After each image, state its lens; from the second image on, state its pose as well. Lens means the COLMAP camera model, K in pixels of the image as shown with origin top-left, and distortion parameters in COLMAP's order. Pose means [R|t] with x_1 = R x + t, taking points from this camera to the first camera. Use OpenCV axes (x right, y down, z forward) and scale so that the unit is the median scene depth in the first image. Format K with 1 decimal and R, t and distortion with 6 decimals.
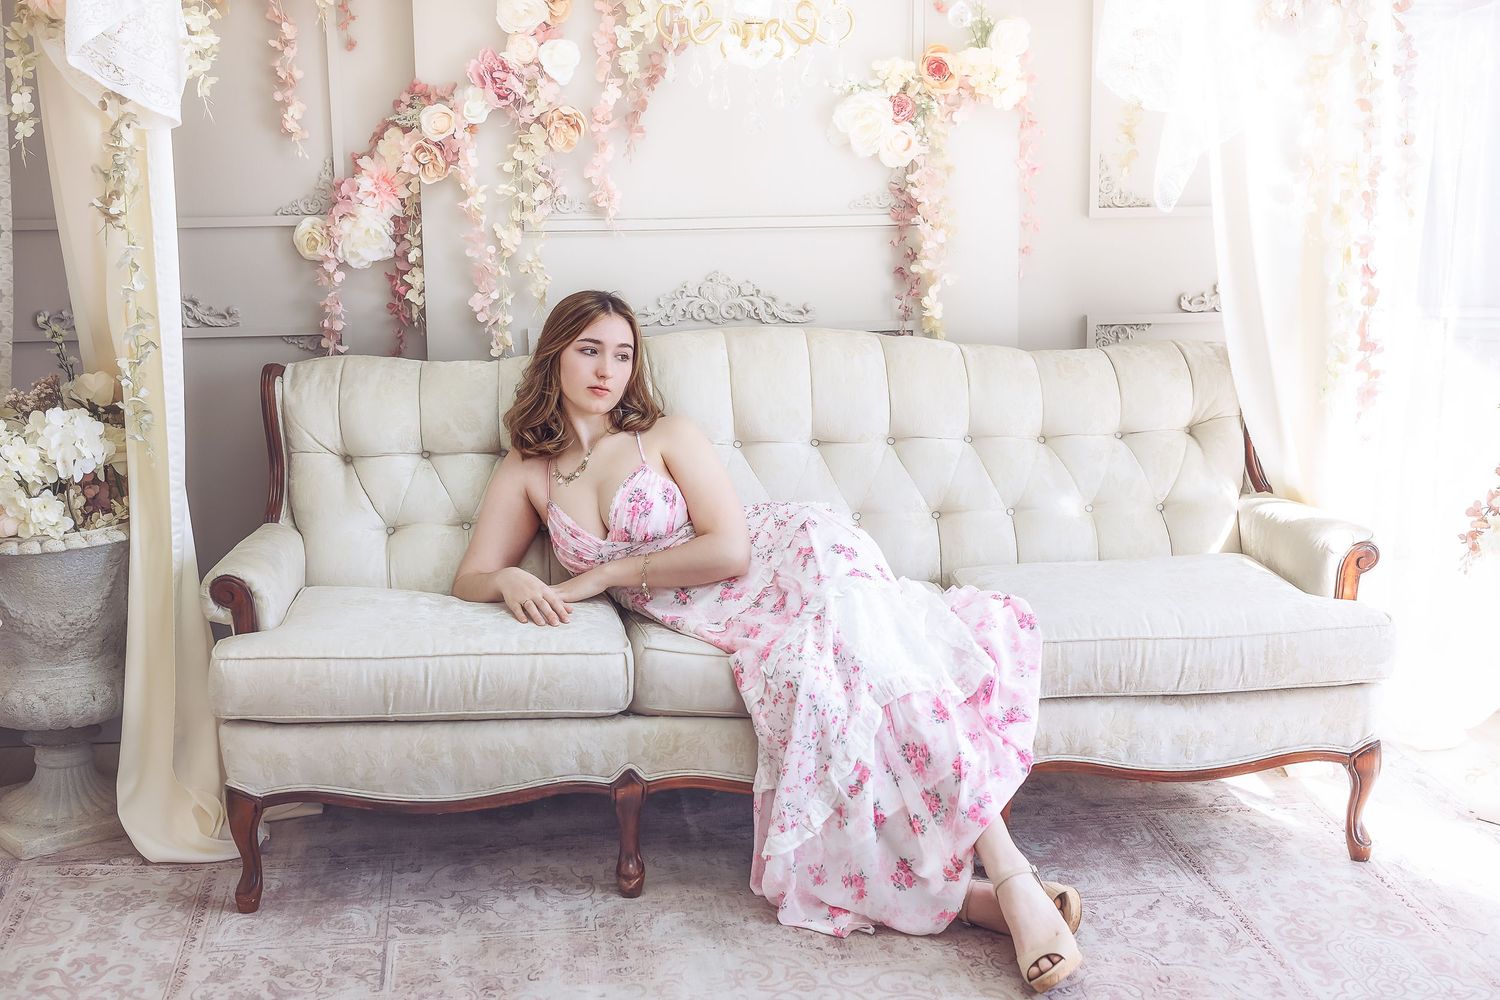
lens RADIAL K [[2031.9, 0, 750.0], [0, 2031.9, 500.0], [0, 0, 1]] dist [-0.013883, 0.342622]
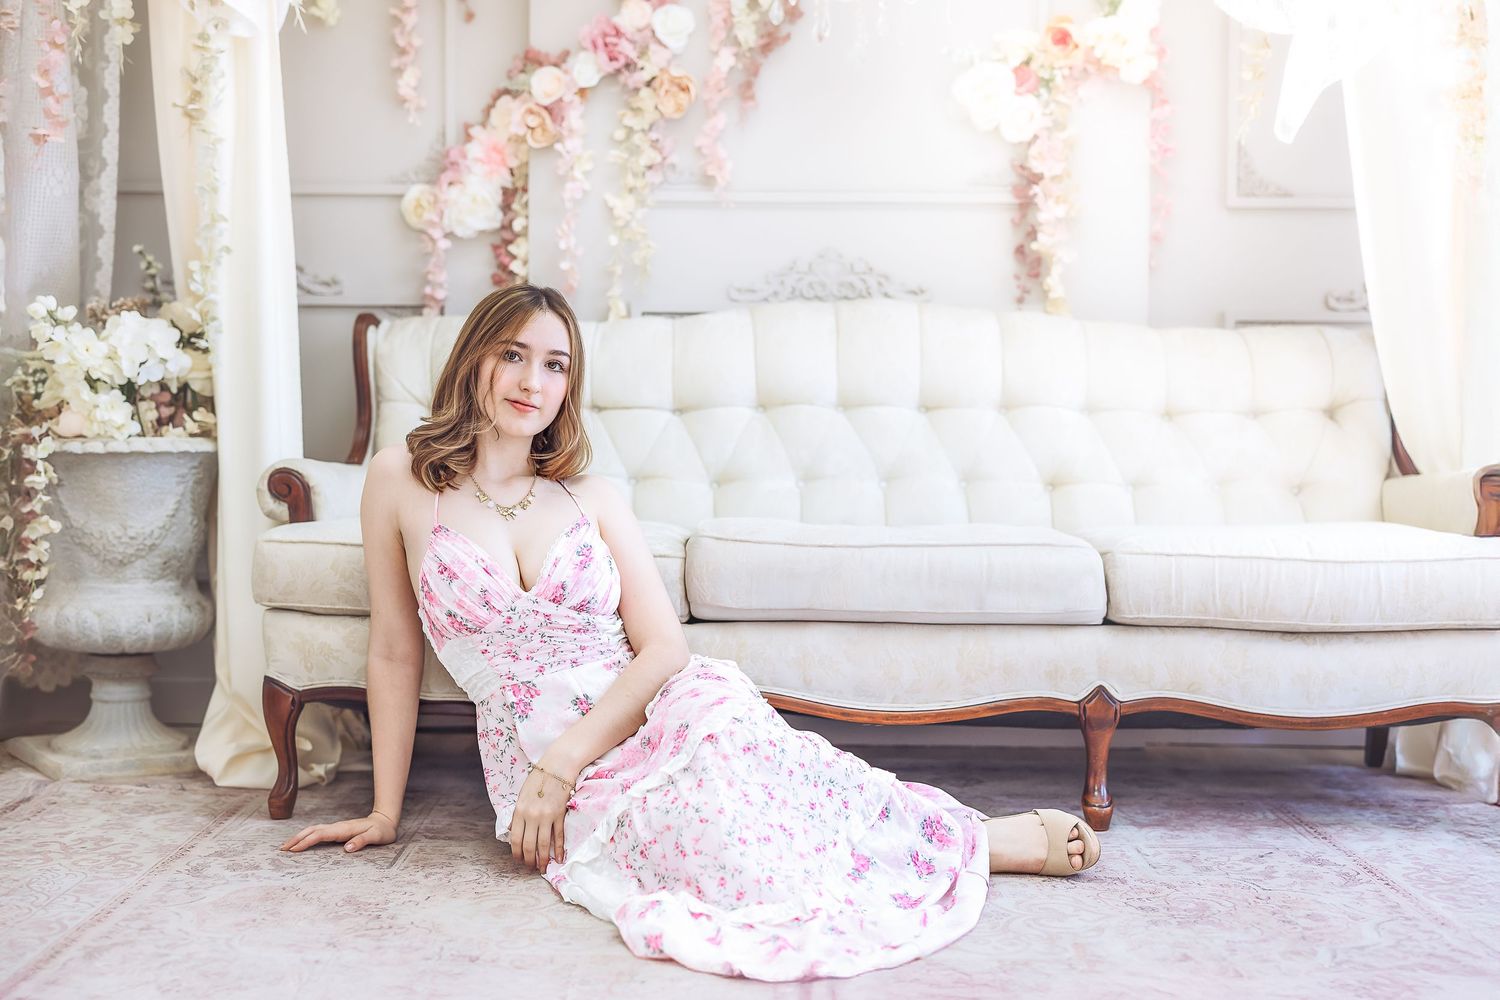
lens RADIAL K [[2031.9, 0, 750.0], [0, 2031.9, 500.0], [0, 0, 1]] dist [-0.013883, 0.342622]
pose [[0.993165, 0.025901, -0.113805, 0.061233], [-0.043849, 0.986439, -0.158159, 0.164198], [0.108165, 0.162069, 0.980833, 0.072223]]
